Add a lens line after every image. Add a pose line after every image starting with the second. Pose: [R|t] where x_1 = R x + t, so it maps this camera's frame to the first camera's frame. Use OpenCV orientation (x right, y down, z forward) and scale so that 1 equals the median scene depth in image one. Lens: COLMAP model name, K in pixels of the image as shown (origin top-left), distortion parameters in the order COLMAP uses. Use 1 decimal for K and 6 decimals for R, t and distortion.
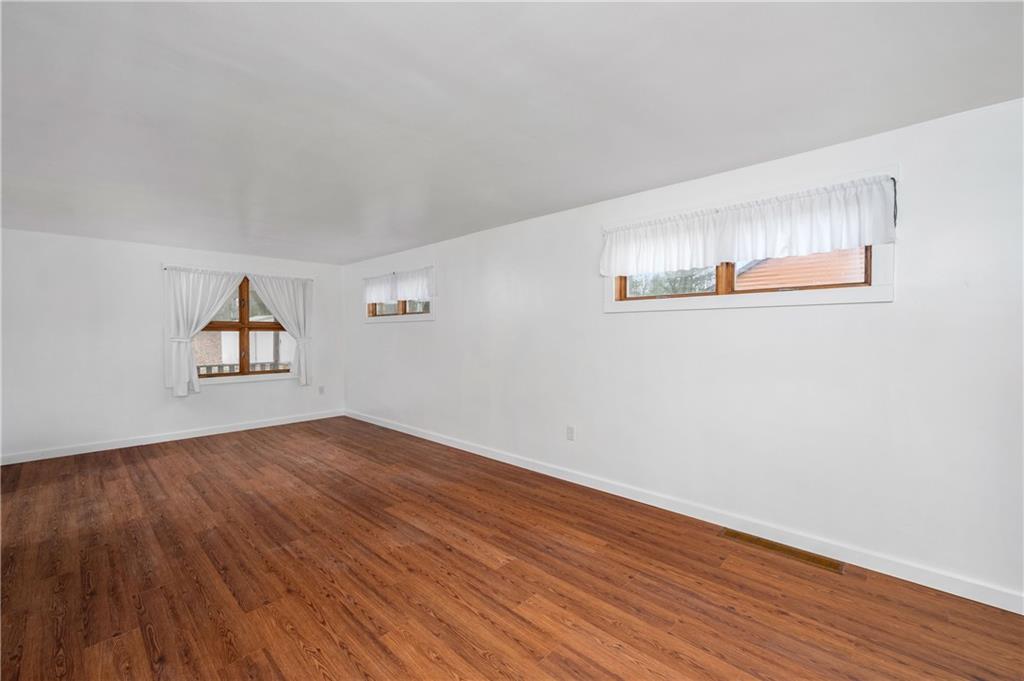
lens RADIAL K [[450.2, 0, 509.1], [0, 450.2, 332.6], [0, 0, 1]] dist [0.001180, 0.000658]
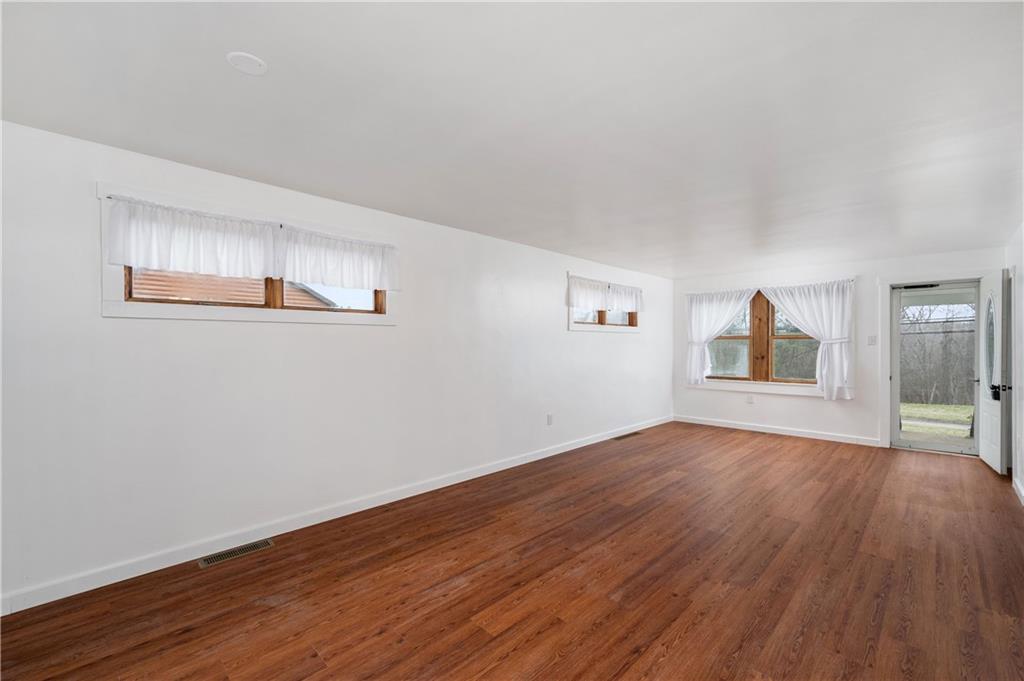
lens RADIAL K [[428.3, 0, 519.4], [0, 428.3, 343.8], [0, 0, 1]] dist [-0.002936, -0.000318]
pose [[-0.020524, 0.004957, 0.999777, -1.288618], [0.003233, 0.999983, -0.004892, -0.000246], [-0.999784, 0.003132, -0.020540, 1.255338]]
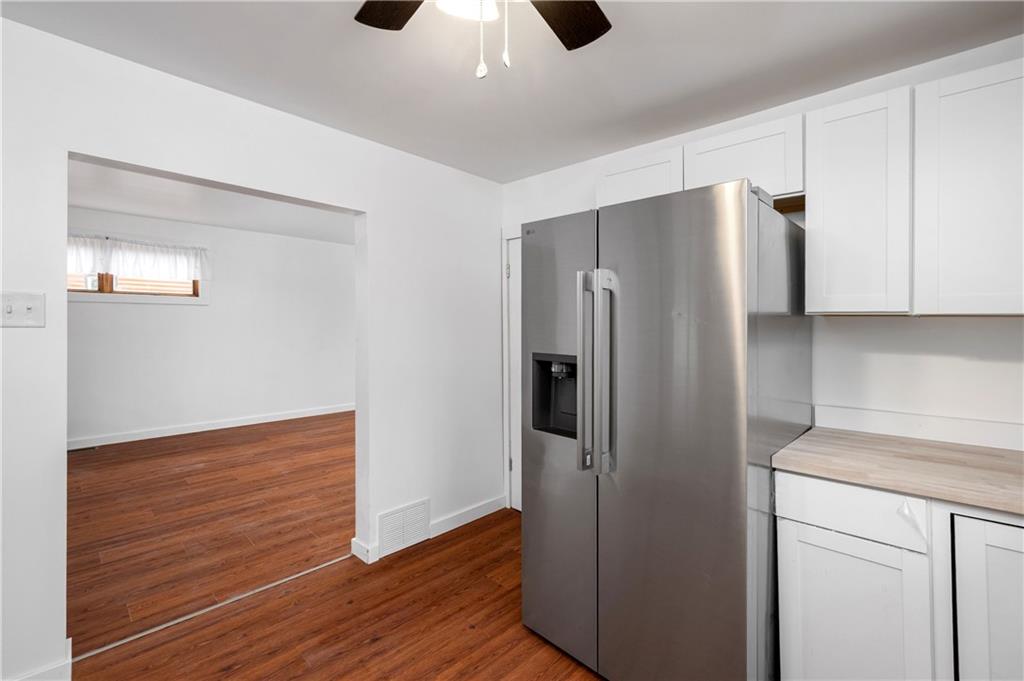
lens RADIAL K [[450.2, 0, 509.1], [0, 450.2, 332.6], [0, 0, 1]] dist [0.001180, 0.000658]
pose [[-0.022308, -0.015086, 0.999637, -1.787162], [-0.008205, 0.999855, 0.014906, 0.009519], [-0.999717, -0.007870, -0.022428, 0.551155]]
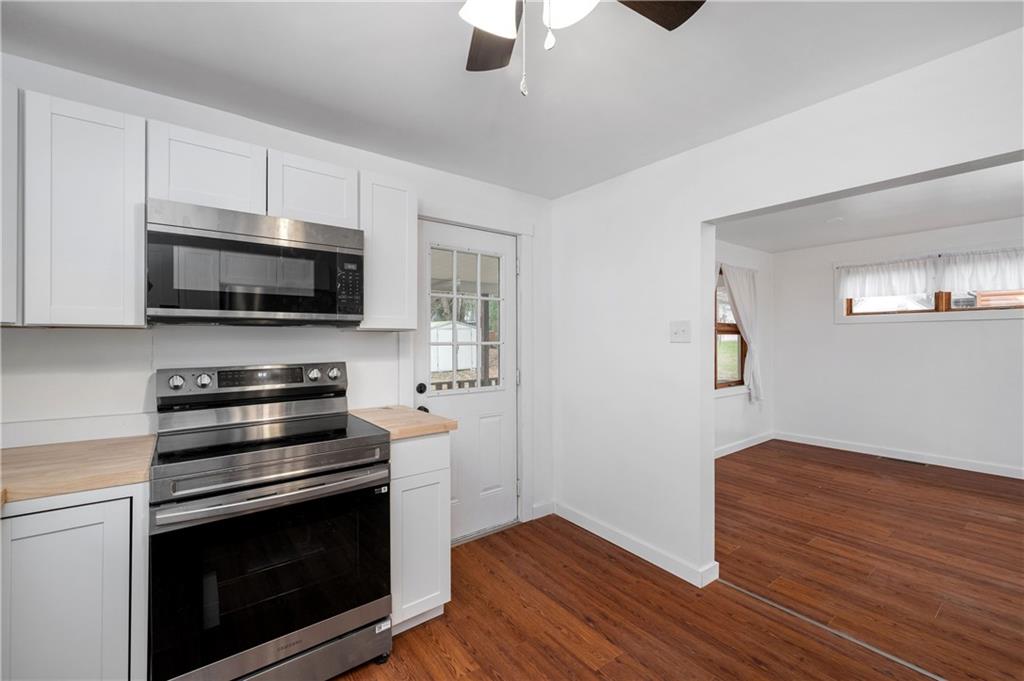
lens RADIAL K [[441.1, 0, 521.9], [0, 441.1, 336.0], [0, 0, 1]] dist [0.015887, -0.000172]
pose [[0.995331, 0.006159, -0.096323, -1.515538], [-0.006871, 0.999951, -0.007059, 0.011338], [0.096275, 0.007687, 0.995325, 0.291366]]
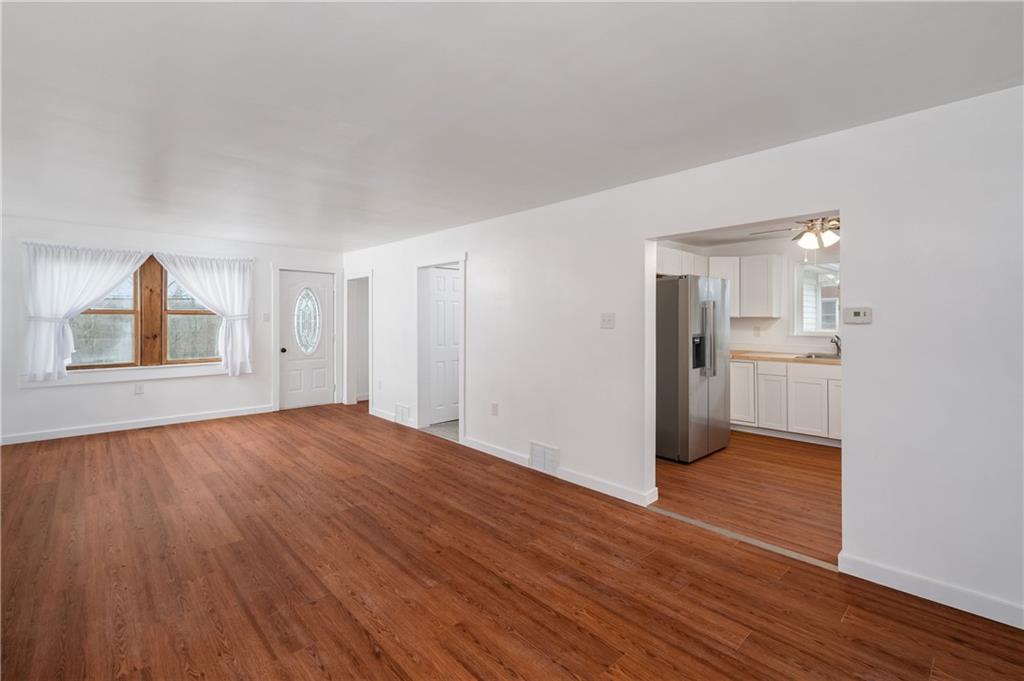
lens RADIAL K [[455.2, 0, 509.6], [0, 455.2, 320.7], [0, 0, 1]] dist [0.001263, -0.000099]
pose [[-0.999631, 0.002385, 0.027052, -0.767068], [0.002496, 0.999989, 0.004079, -0.006920], [-0.027042, 0.004145, -0.999626, 1.769939]]
